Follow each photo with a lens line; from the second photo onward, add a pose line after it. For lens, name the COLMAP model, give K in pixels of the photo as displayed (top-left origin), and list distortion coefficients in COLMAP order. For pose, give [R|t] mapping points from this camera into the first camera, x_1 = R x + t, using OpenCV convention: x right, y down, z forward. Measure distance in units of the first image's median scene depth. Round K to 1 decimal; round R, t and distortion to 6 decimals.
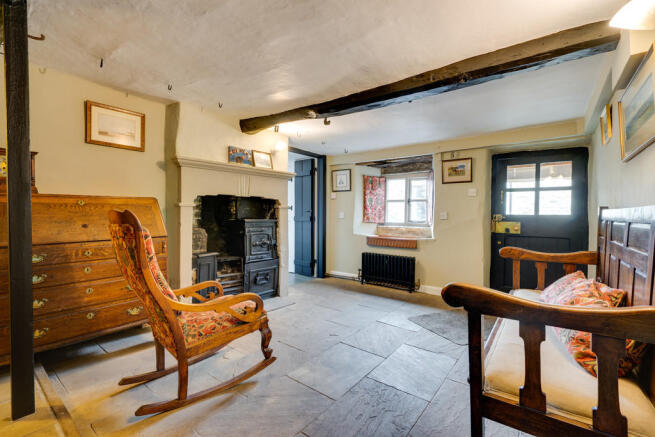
lens RADIAL K [[294.8, 0, 327.8], [0, 294.8, 218.4], [0, 0, 1]] dist [0.005118, -0.000277]
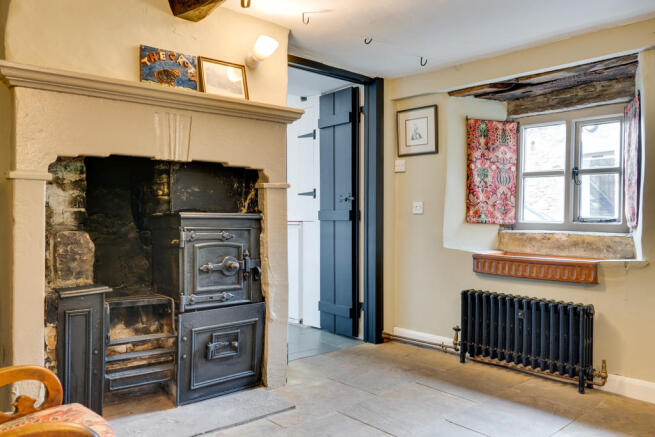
lens RADIAL K [[521.1, 0, 326.6], [0, 521.1, 218.0], [0, 0, 1]] dist [0.031030, -0.007291]
pose [[0.985603, -0.003452, -0.169041, 0.055589], [0.002104, 0.999965, -0.008151, 0.015820], [0.169063, 0.007678, 0.985575, 0.219933]]
